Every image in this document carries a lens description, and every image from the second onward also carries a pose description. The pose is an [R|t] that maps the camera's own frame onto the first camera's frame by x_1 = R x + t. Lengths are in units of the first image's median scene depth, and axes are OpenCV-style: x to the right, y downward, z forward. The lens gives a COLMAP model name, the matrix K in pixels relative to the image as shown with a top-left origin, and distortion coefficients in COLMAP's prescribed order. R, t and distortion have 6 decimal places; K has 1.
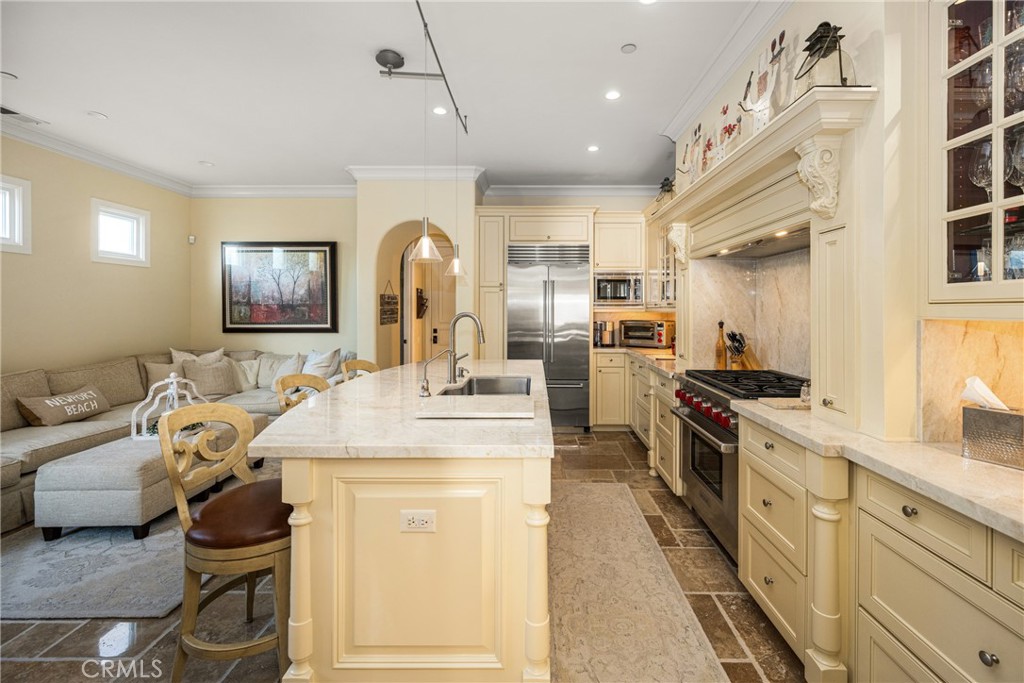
lens RADIAL K [[430.5, 0, 513.3], [0, 430.5, 312.7], [0, 0, 1]] dist [0.000721, 0.000251]
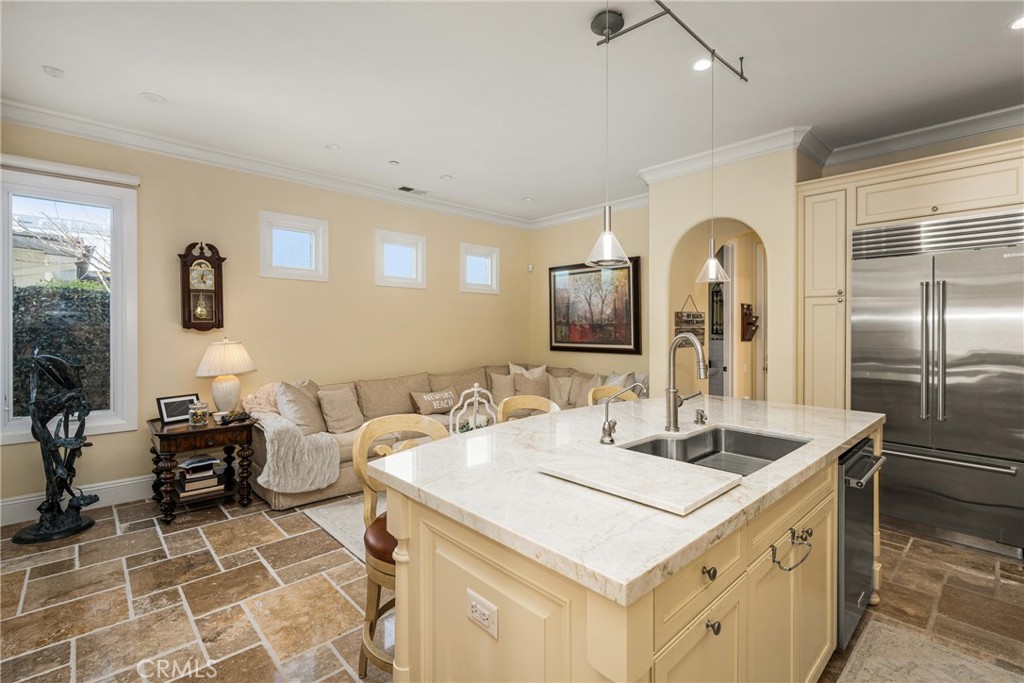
lens RADIAL K [[456.1, 0, 513.6], [0, 456.1, 331.6], [0, 0, 1]] dist [-0.001155, 0.000710]
pose [[0.715348, 0.004447, -0.698755, 0.100984], [-0.007647, 0.999970, -0.001464, 0.000859], [0.698727, 0.006391, 0.715360, 0.133239]]
